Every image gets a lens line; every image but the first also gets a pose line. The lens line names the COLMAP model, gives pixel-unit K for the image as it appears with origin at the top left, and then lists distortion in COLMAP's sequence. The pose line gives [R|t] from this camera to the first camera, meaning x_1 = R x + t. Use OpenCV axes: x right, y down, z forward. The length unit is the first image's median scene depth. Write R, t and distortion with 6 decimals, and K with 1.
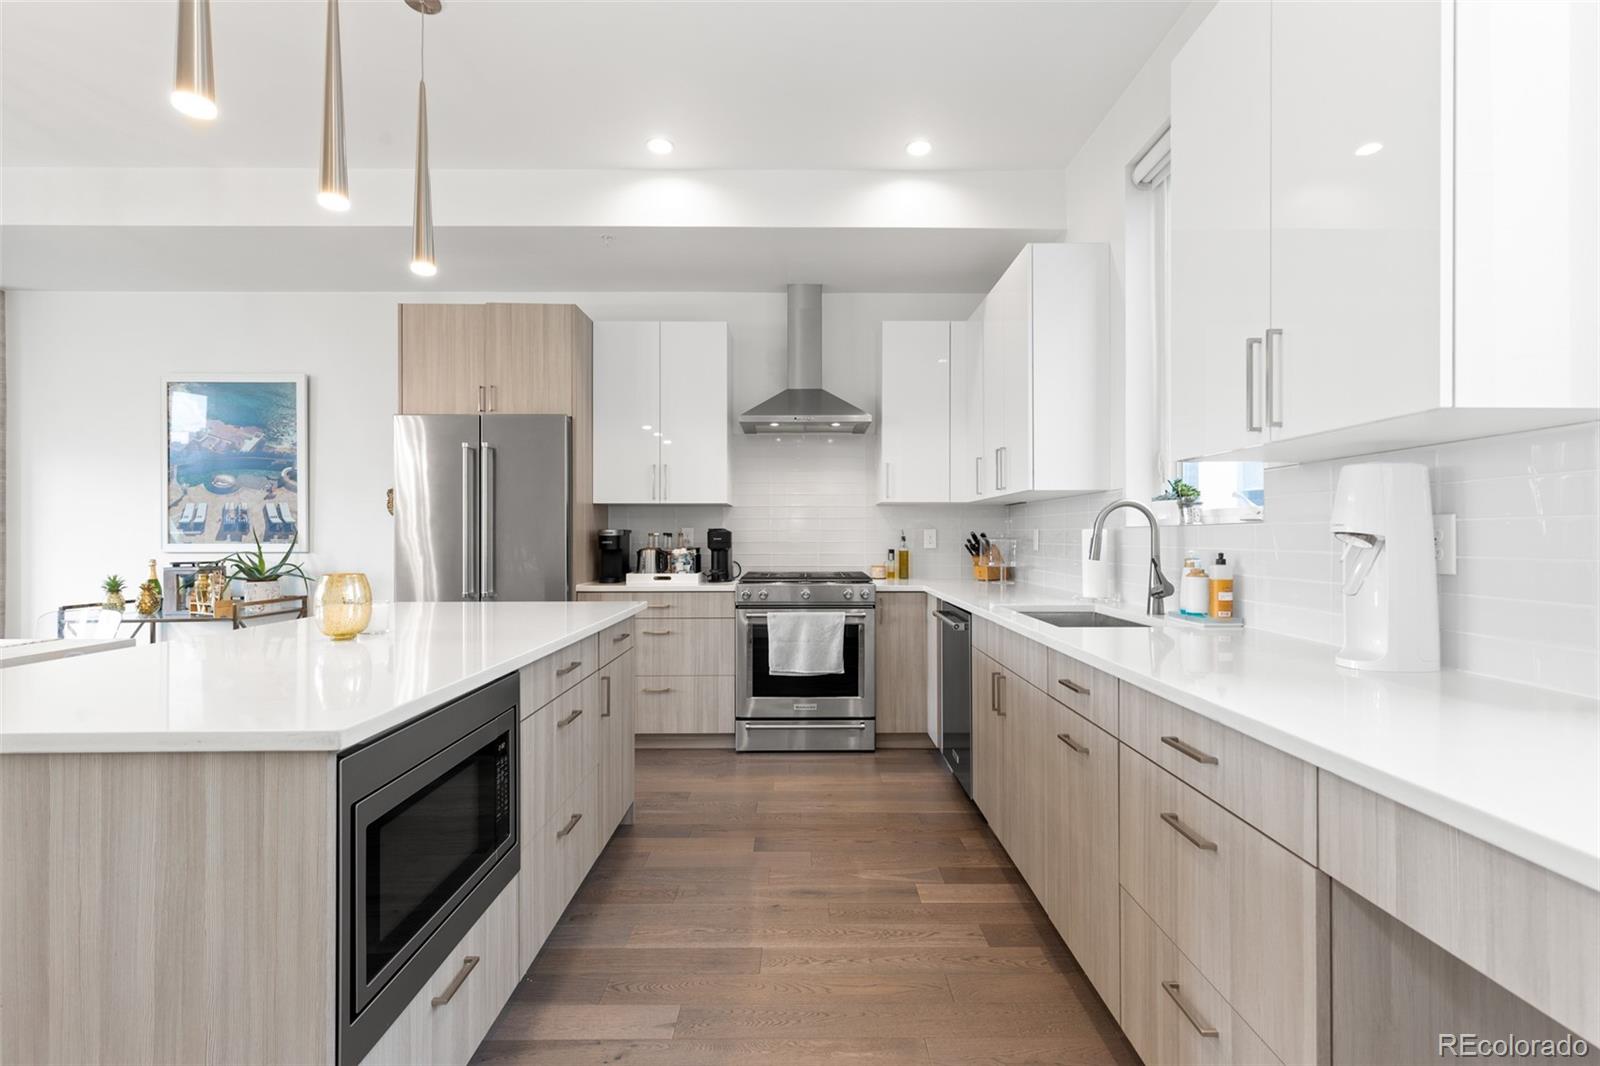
lens RADIAL K [[716.1, 0, 810.6], [0, 716.1, 533.6], [0, 0, 1]] dist [0.004729, -0.001022]
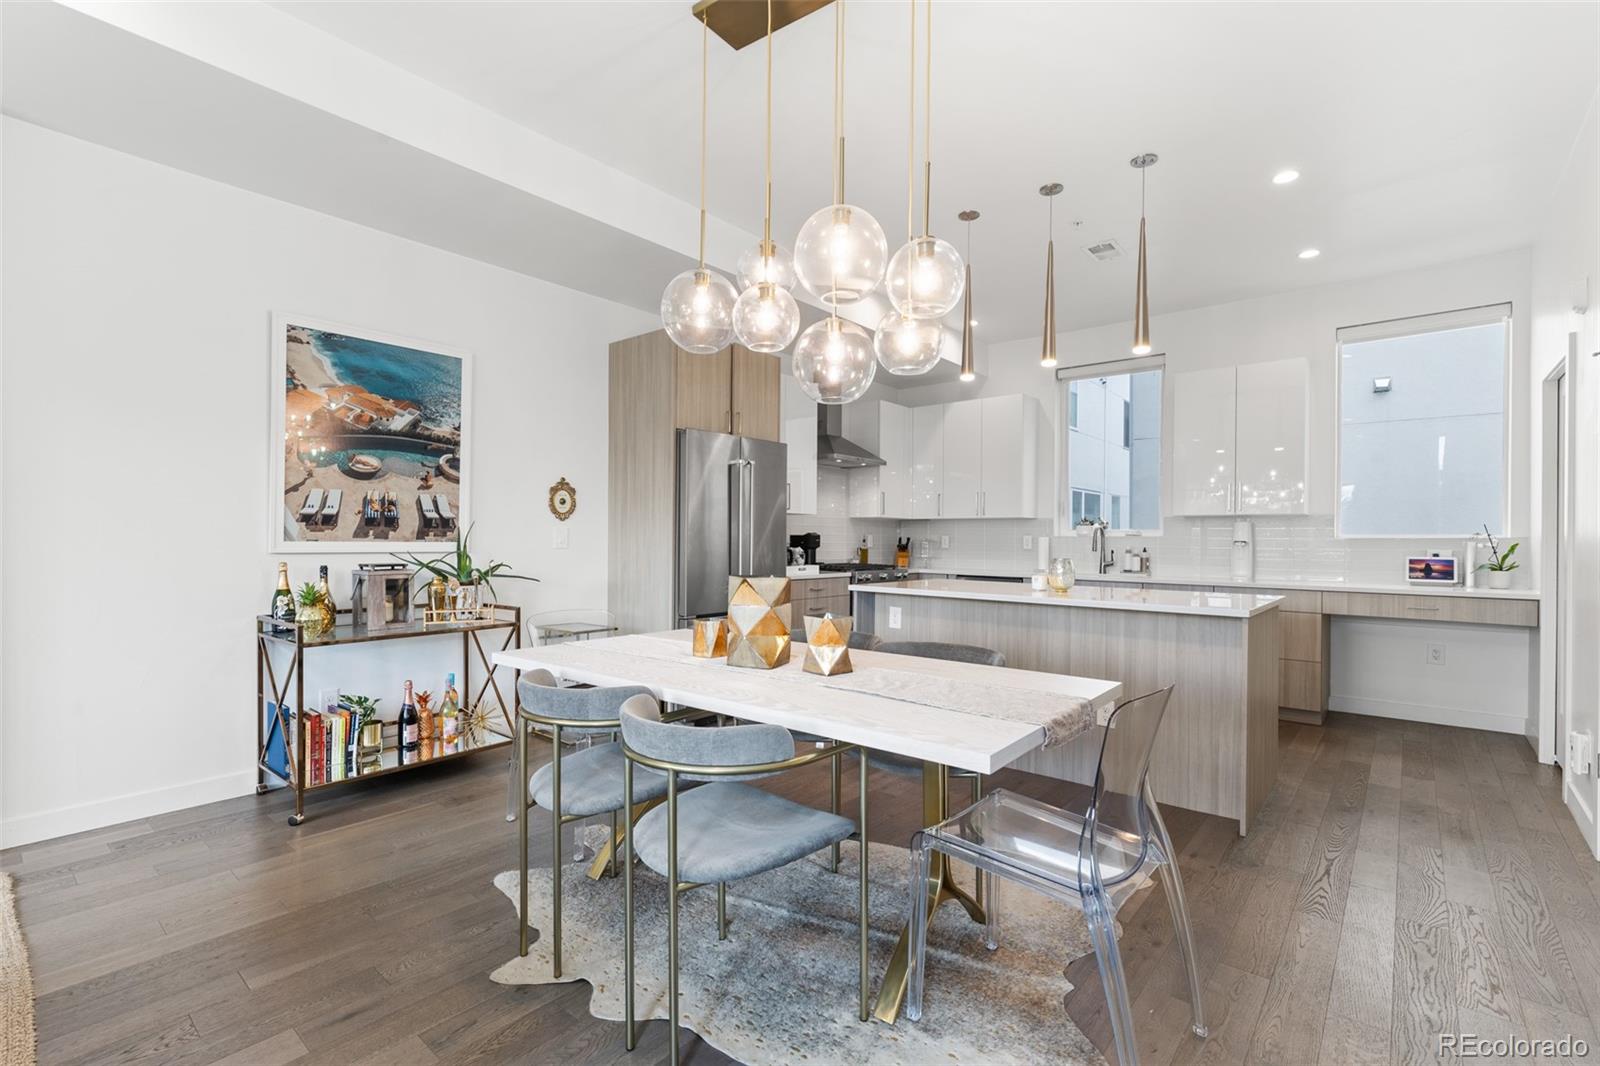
lens RADIAL K [[716.1, 0, 801.4], [0, 716.1, 539.3], [0, 0, 1]] dist [0.004729, -0.001022]
pose [[0.652638, 0.007955, 0.757628, -1.109417], [-0.011626, 0.999932, -0.000484, 0.006180], [-0.757581, -0.008492, 0.652686, 0.111510]]
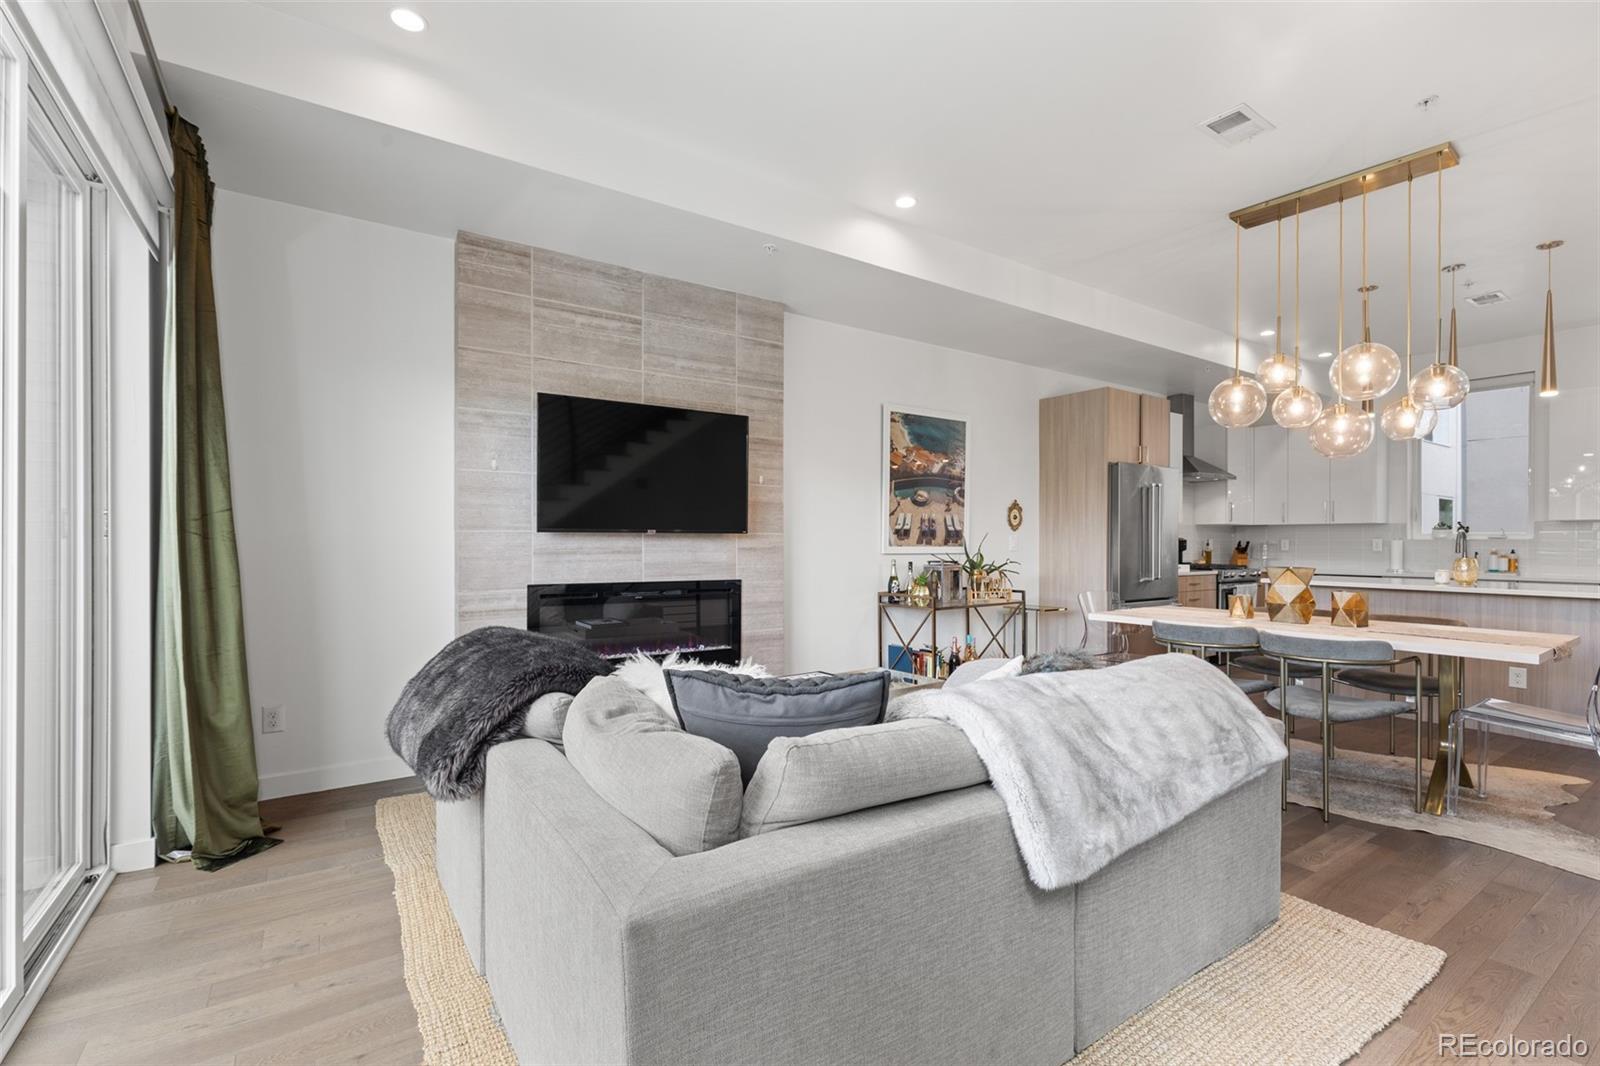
lens RADIAL K [[716.1, 0, 807.3], [0, 716.1, 541.9], [0, 0, 1]] dist [0.004729, -0.001022]
pose [[0.827913, 0.005085, 0.560834, -1.675156], [-0.006591, 0.999978, 0.000663, 0.006400], [-0.560818, -0.004245, 0.827928, 0.093578]]
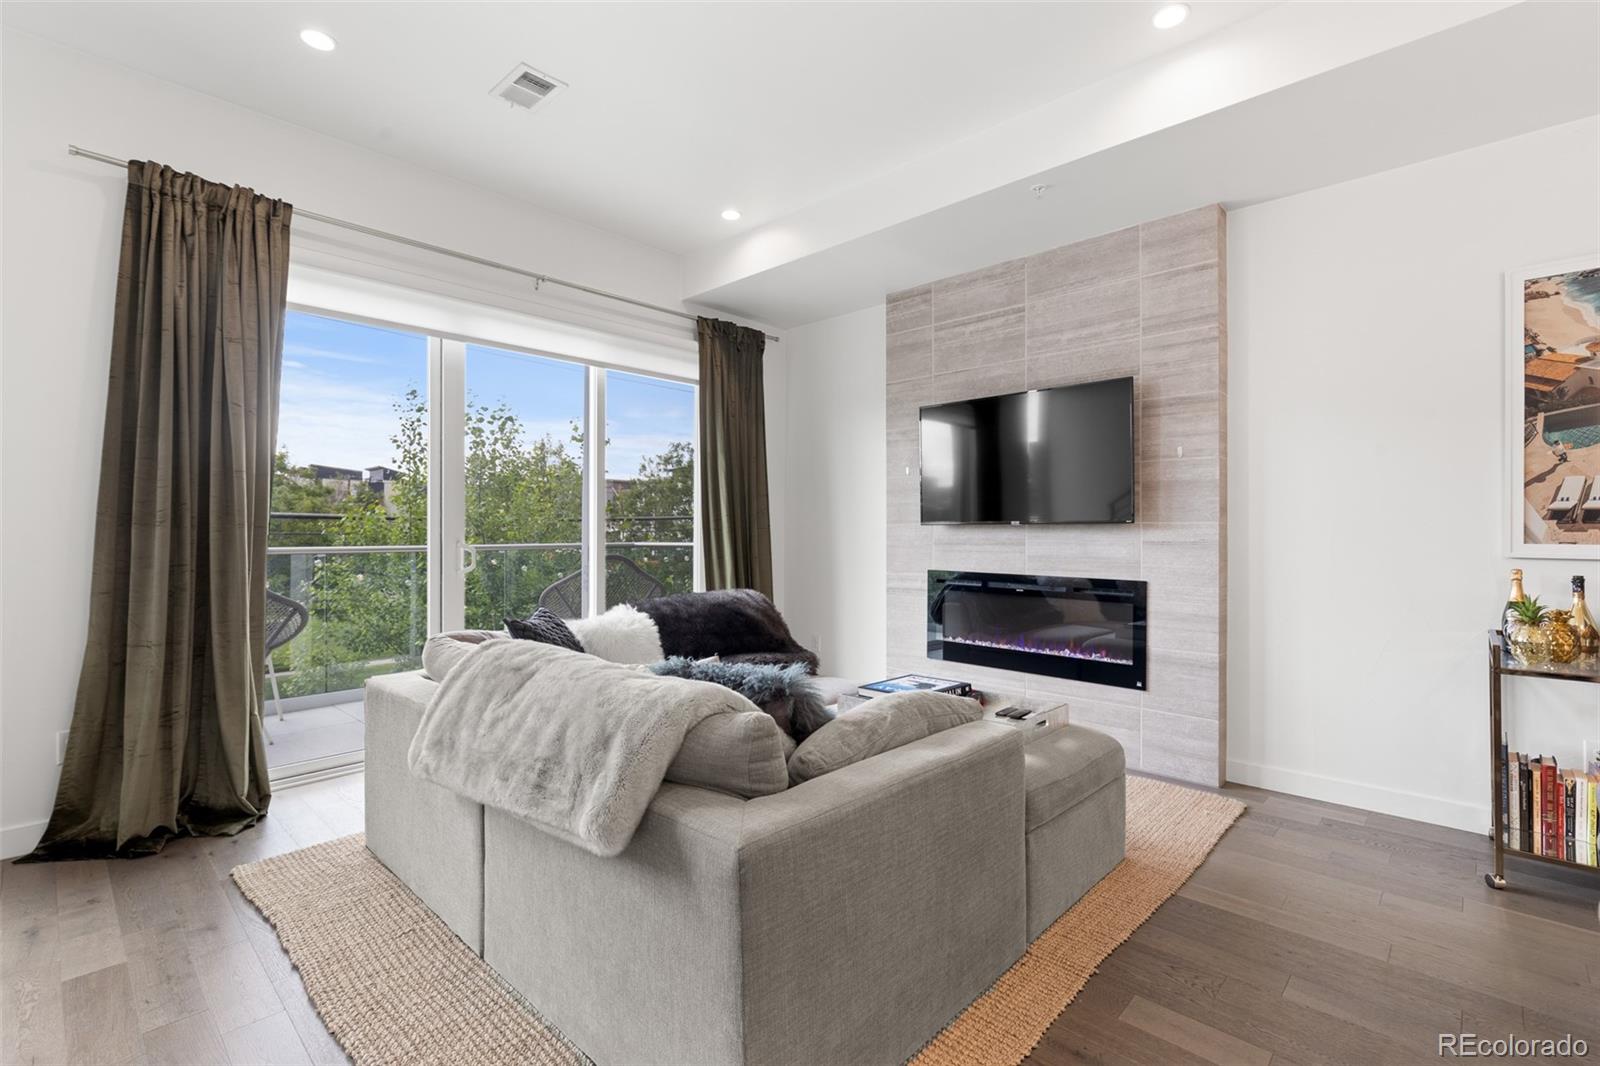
lens RADIAL K [[716.1, 0, 809.9], [0, 716.1, 526.0], [0, 0, 1]] dist [0.004729, -0.001022]
pose [[0.726389, 0.000441, -0.687283, -0.917472], [-0.004960, 0.999977, -0.004601, 0.004820], [0.687265, 0.006751, 0.726375, 0.137934]]
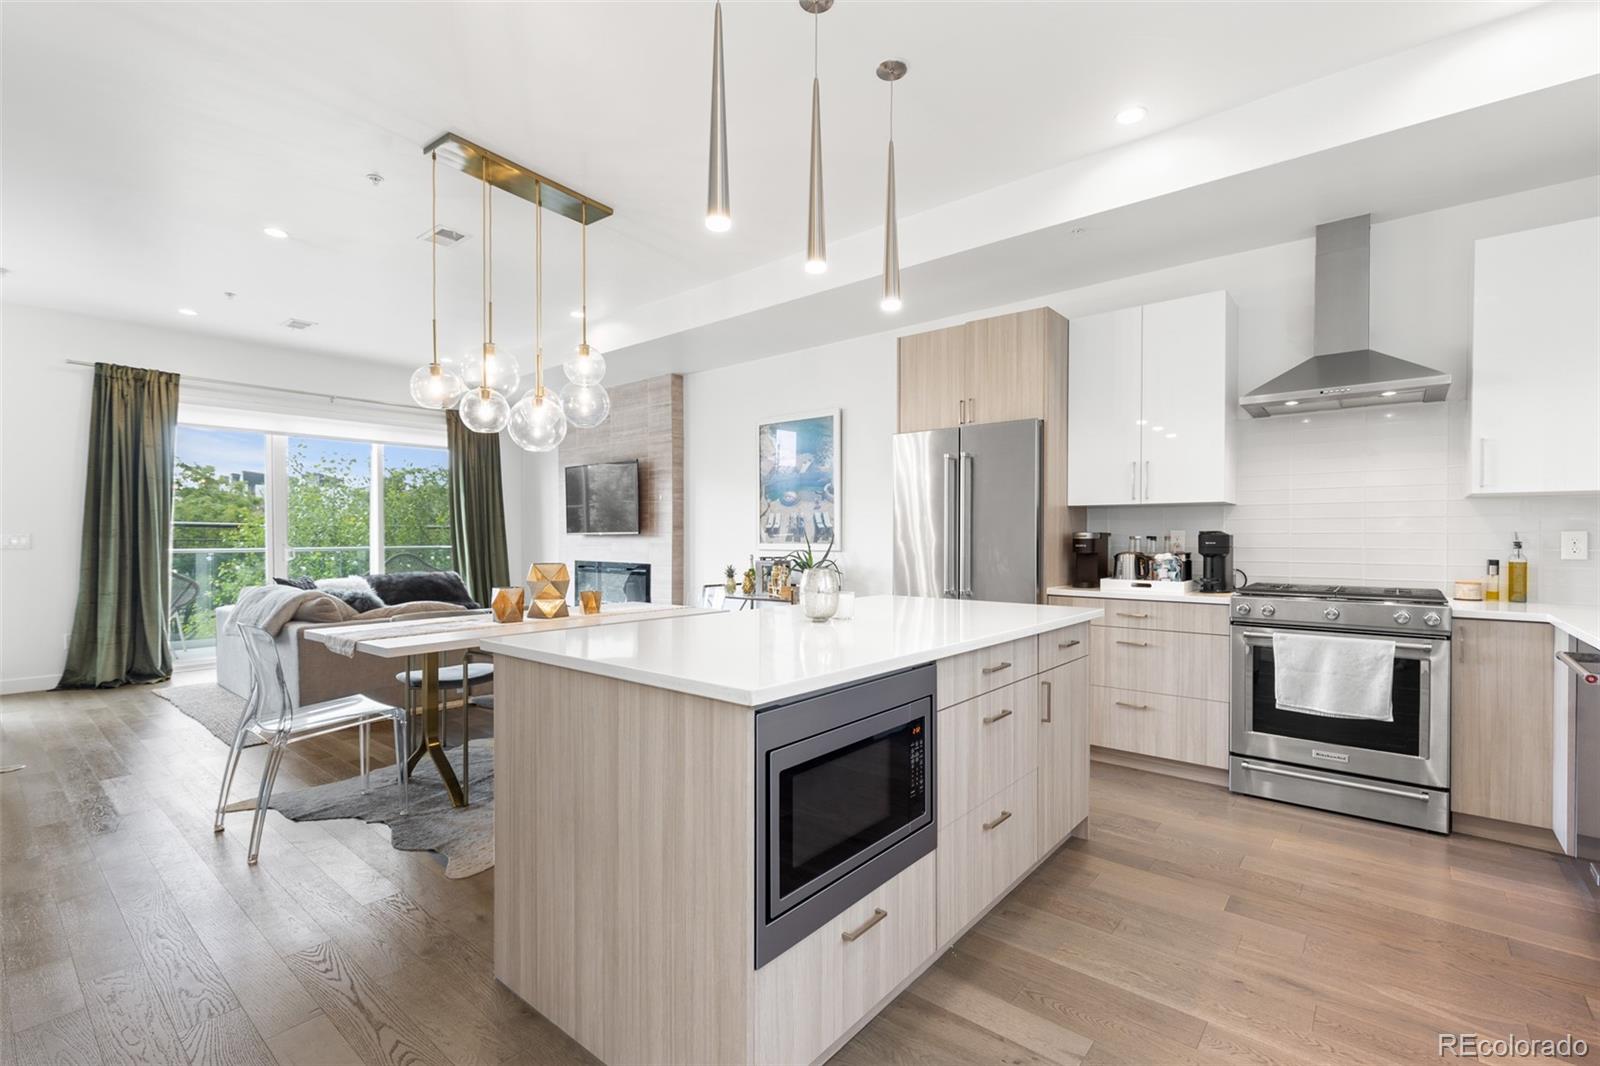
lens RADIAL K [[716.1, 0, 808.4], [0, 716.1, 543.1], [0, 0, 1]] dist [0.004729, -0.001022]
pose [[0.763764, 0.007609, -0.645450, 0.054488], [-0.001539, 0.999949, 0.009967, -0.000289], [0.645493, -0.006619, 0.763737, 0.020396]]
